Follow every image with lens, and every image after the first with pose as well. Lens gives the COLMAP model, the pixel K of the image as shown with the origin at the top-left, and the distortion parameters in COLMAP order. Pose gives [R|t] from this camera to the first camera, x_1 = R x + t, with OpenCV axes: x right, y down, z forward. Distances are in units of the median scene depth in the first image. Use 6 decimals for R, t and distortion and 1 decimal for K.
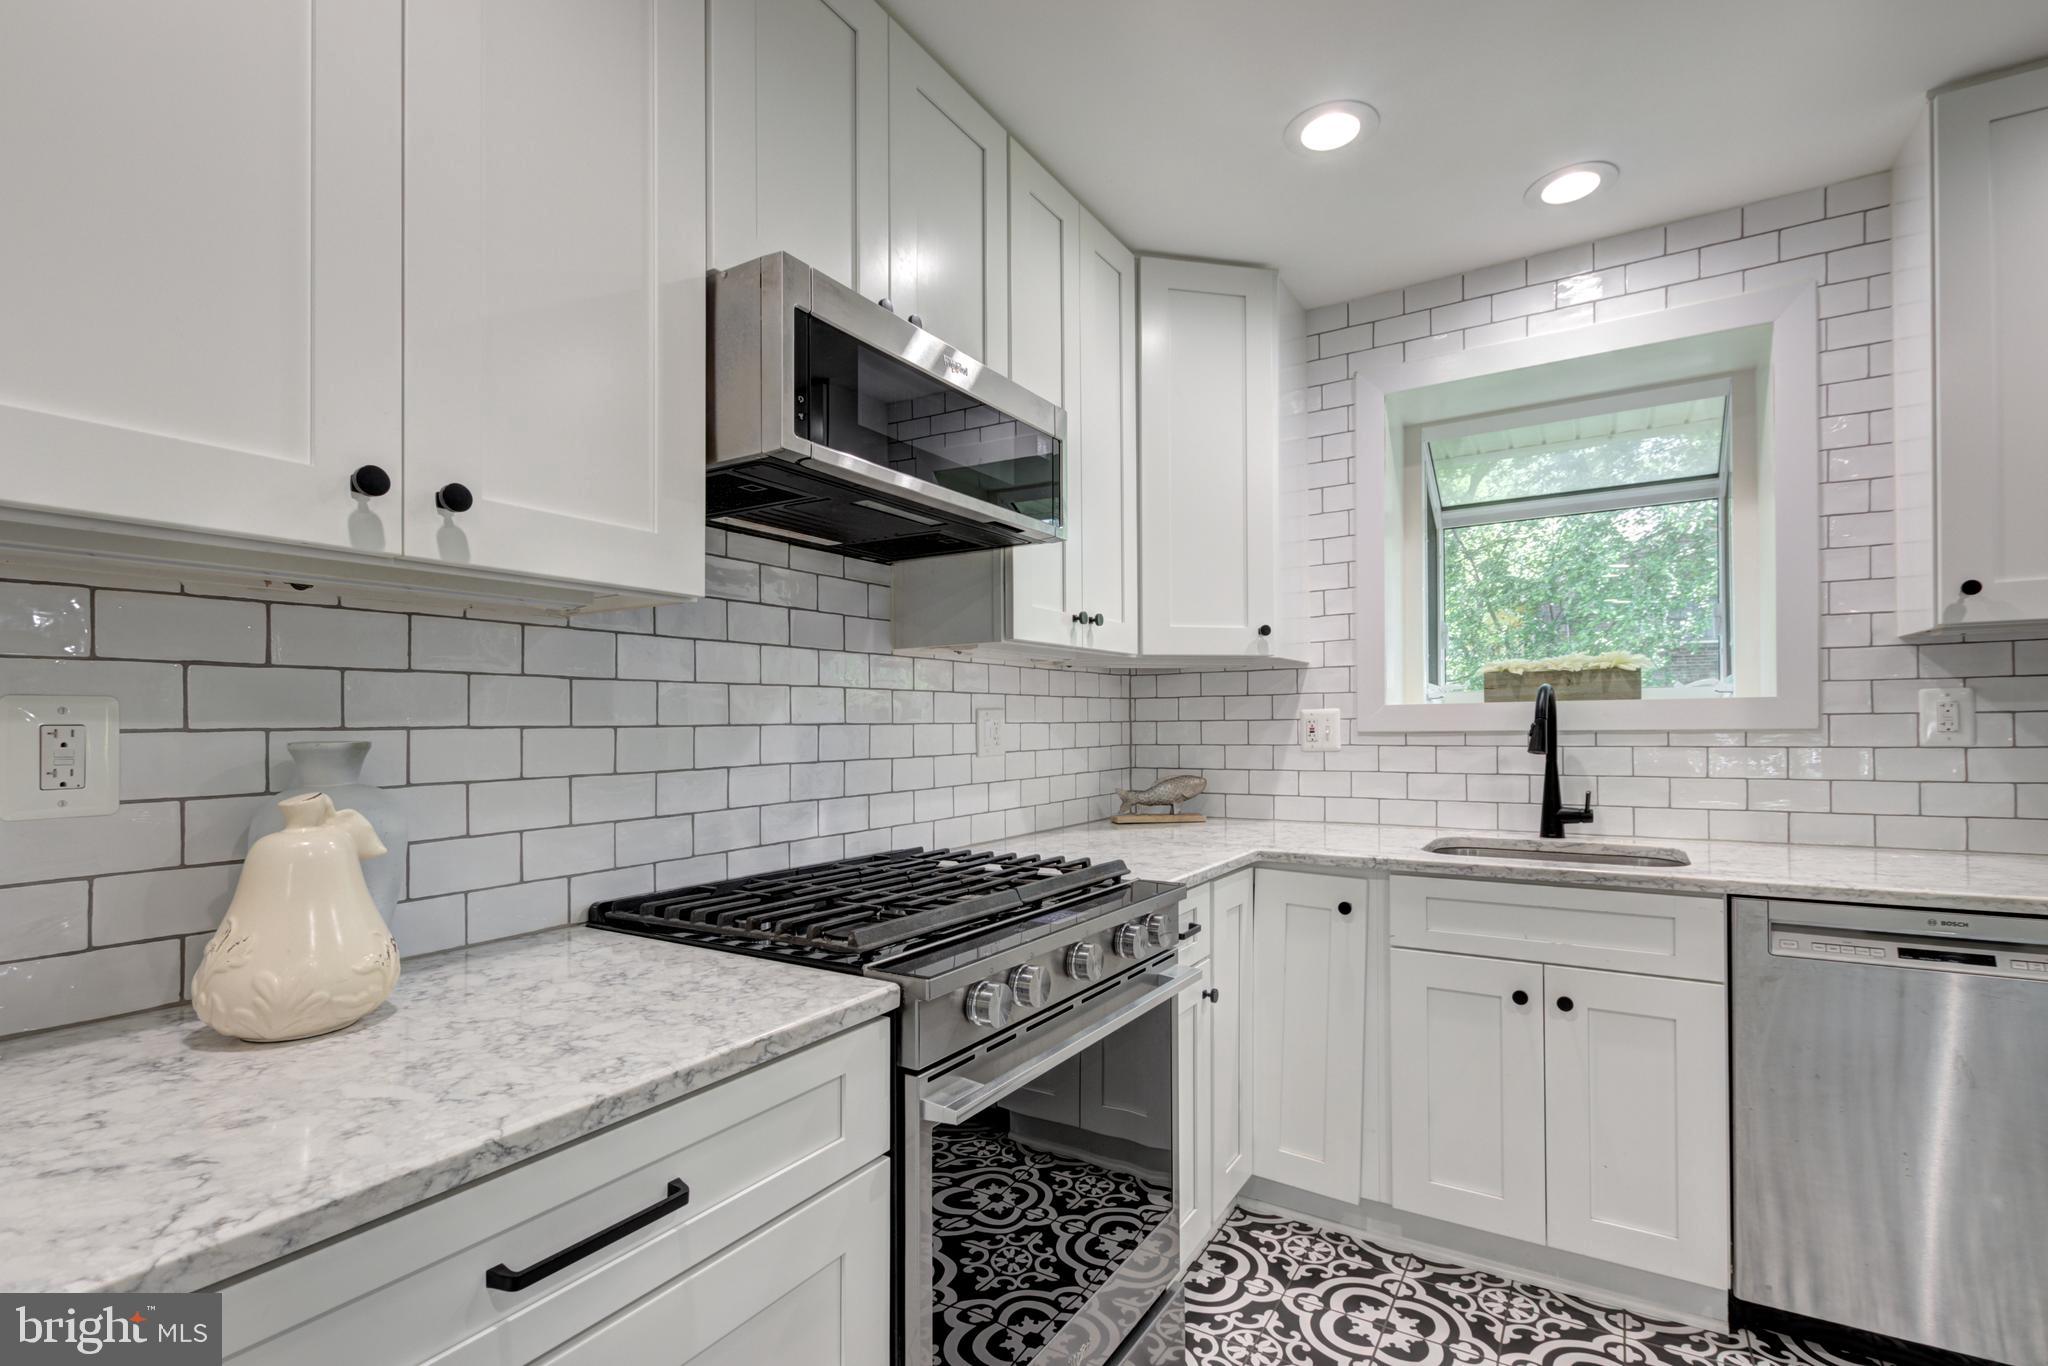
lens RADIAL K [[940.4, 0, 1073.8], [0, 940.4, 711.4], [0, 0, 1]] dist [0.000583, 0.000076]
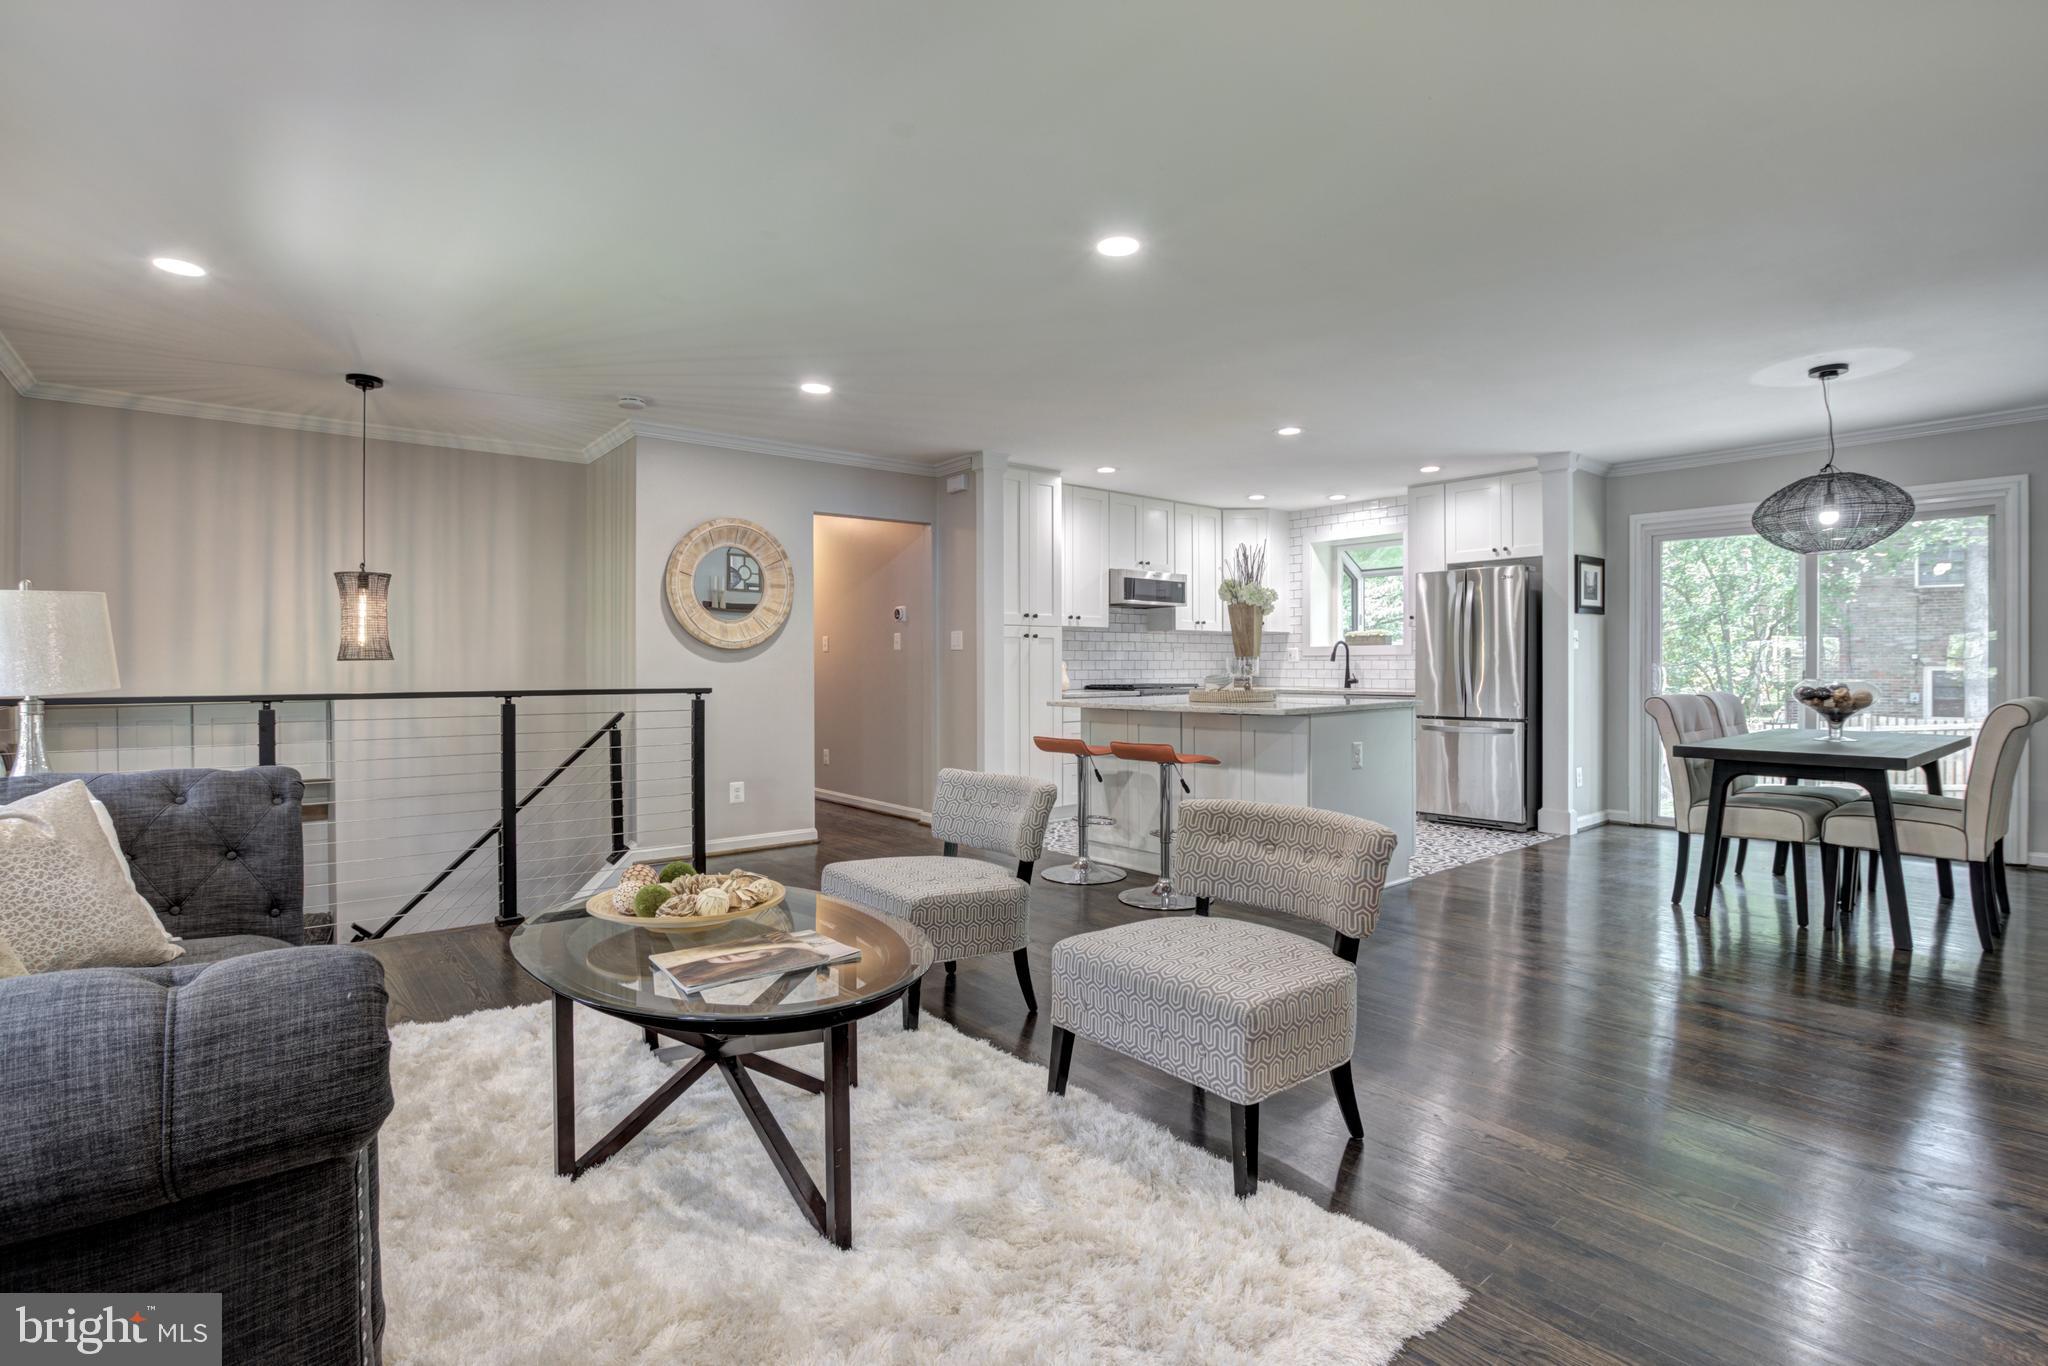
lens RADIAL K [[961.2, 0, 1077.2], [0, 961.2, 665.6], [0, 0, 1]] dist [-0.017505, -0.000245]
pose [[0.949024, 0.009304, -0.315067, 0.661148], [-0.004100, 0.999844, 0.017178, 0.004464], [0.315178, -0.015011, 0.948914, -2.398341]]
